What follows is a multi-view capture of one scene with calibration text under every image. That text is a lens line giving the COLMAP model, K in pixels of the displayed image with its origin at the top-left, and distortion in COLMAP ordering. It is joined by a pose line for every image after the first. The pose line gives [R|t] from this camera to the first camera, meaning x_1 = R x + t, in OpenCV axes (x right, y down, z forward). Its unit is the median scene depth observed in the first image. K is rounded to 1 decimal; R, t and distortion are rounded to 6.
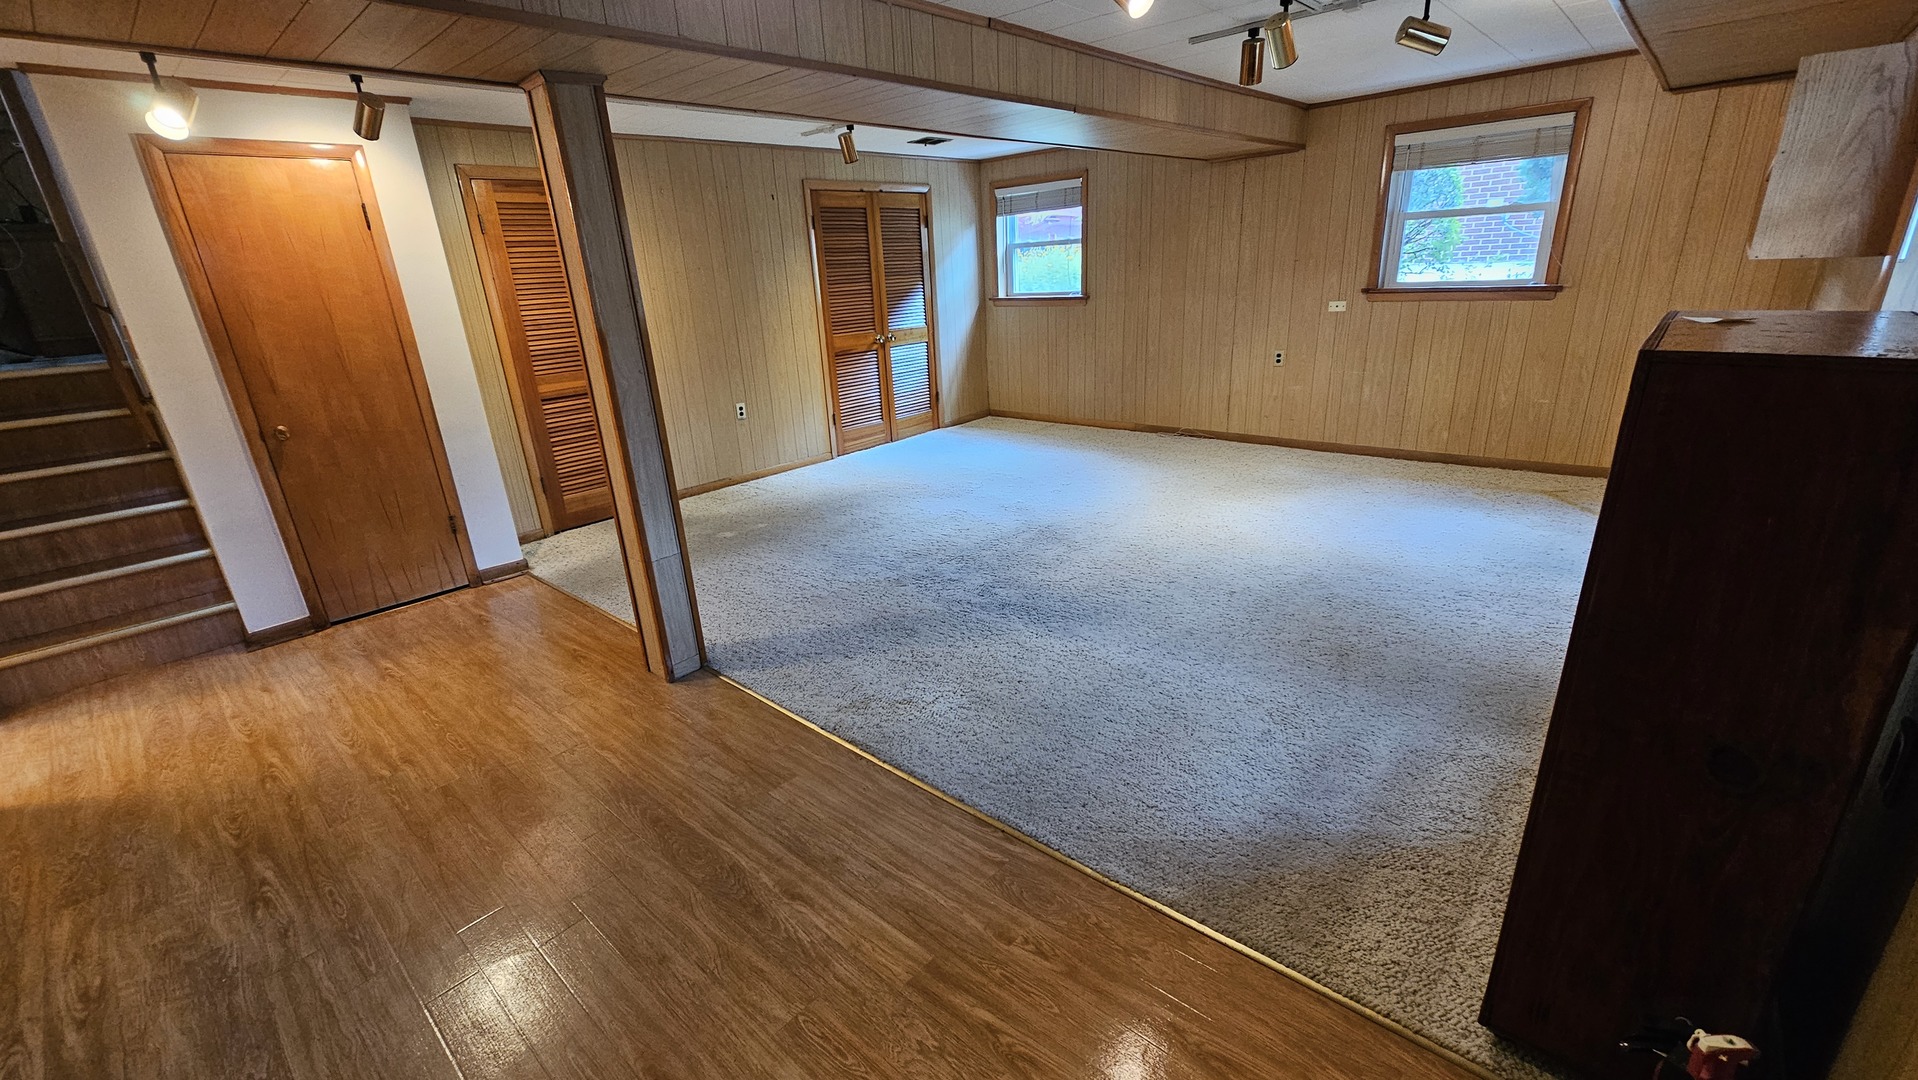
lens RADIAL K [[784.1, 0, 955.0], [0, 784.1, 551.1], [0, 0, 1]] dist [-0.001583, -0.000573]
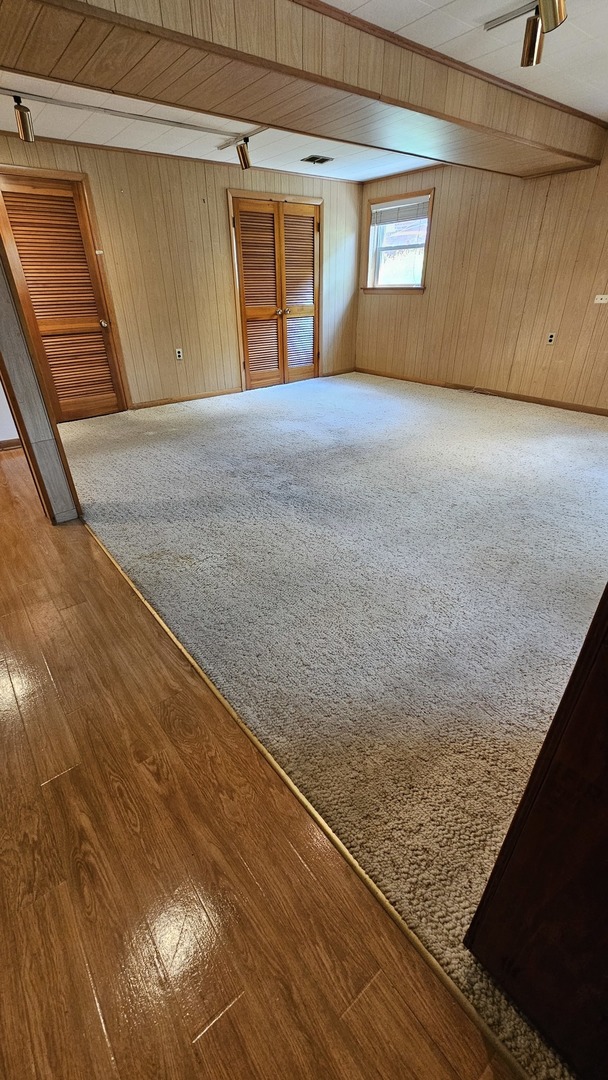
lens RADIAL K [[441.5, 0, 301.8], [0, 441.5, 534.9], [0, 0, 1]] dist [-0.001583, -0.000573]
pose [[0.985400, 0.114219, -0.126260, 0.152566], [-0.090720, 0.979781, 0.178322, -0.007403], [0.144075, -0.164264, 0.975838, 0.156555]]
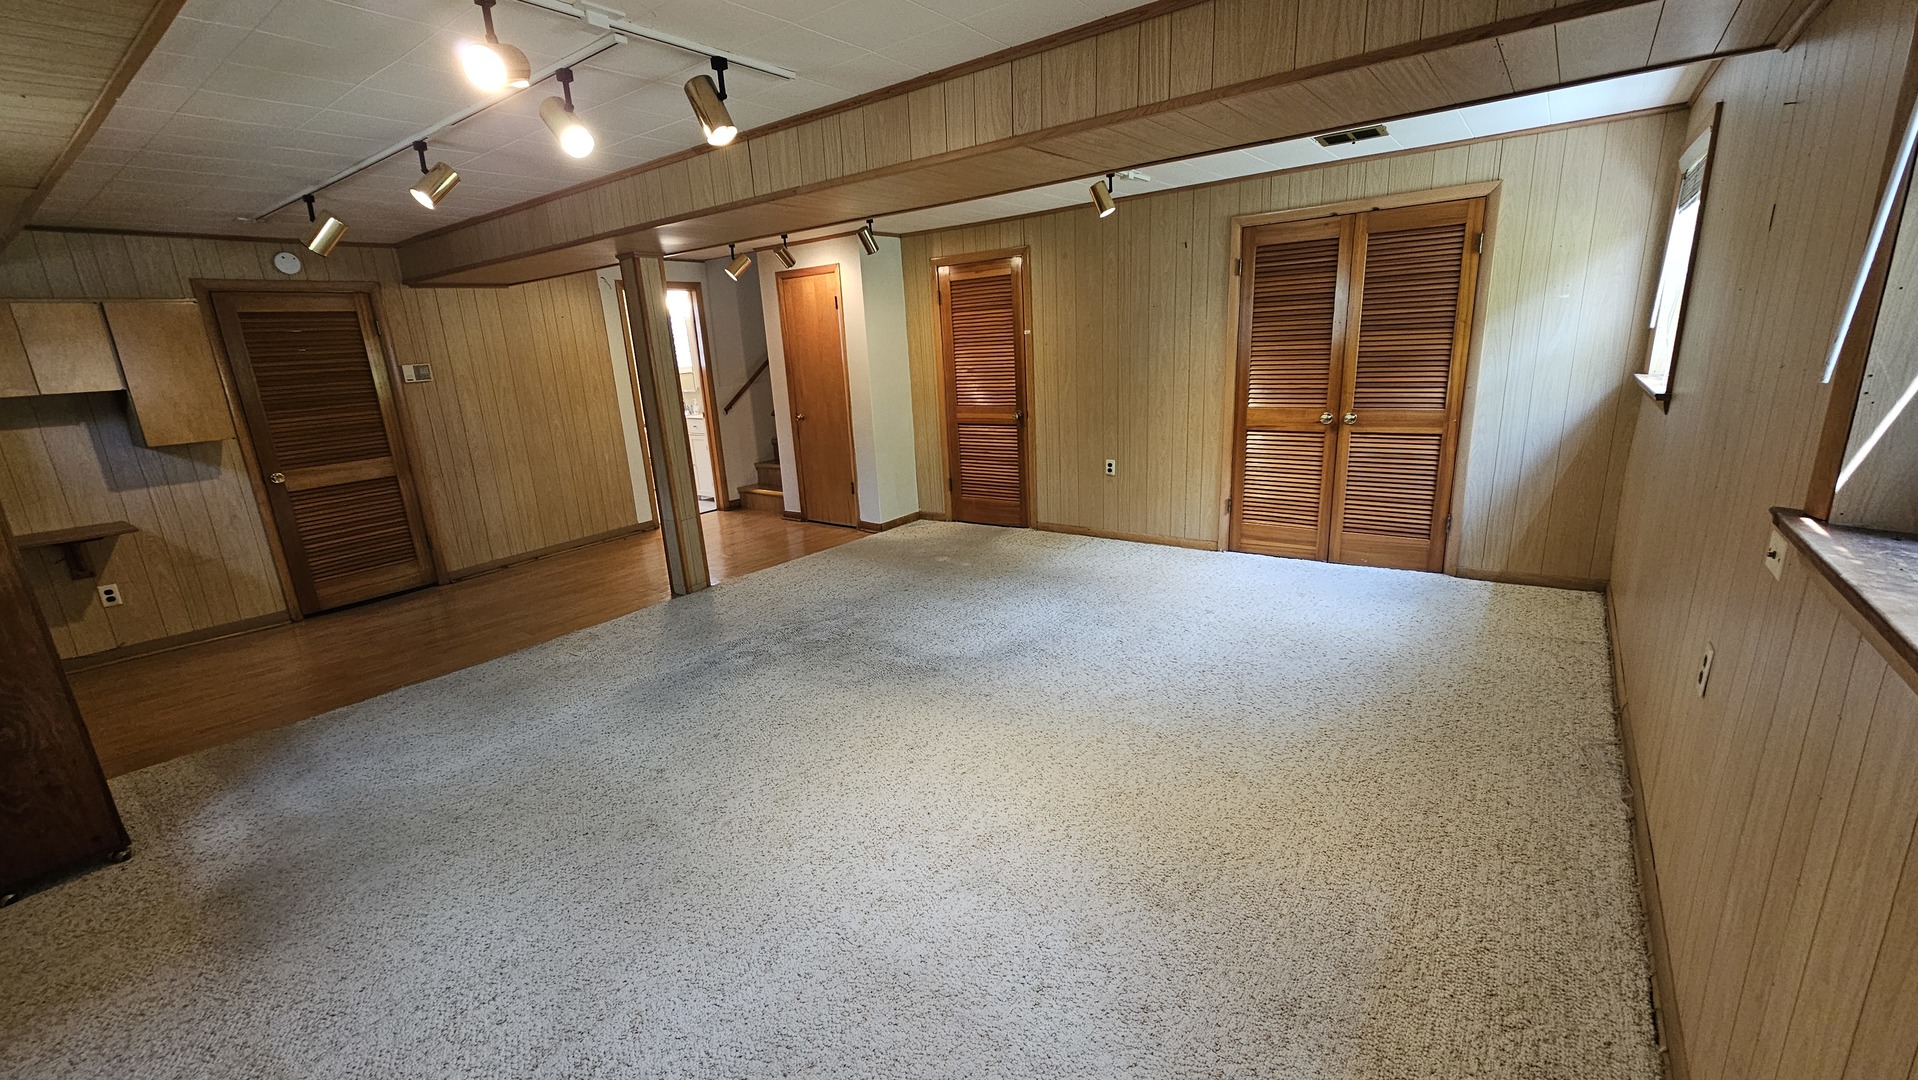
lens RADIAL K [[784.1, 0, 948.3], [0, 784.1, 549.0], [0, 0, 1]] dist [-0.001583, -0.000573]
pose [[0.092888, 0.304932, -0.947833, 0.858568], [-0.292931, 0.918188, 0.266688, -0.369361], [0.951611, 0.252877, 0.174613, 0.852600]]
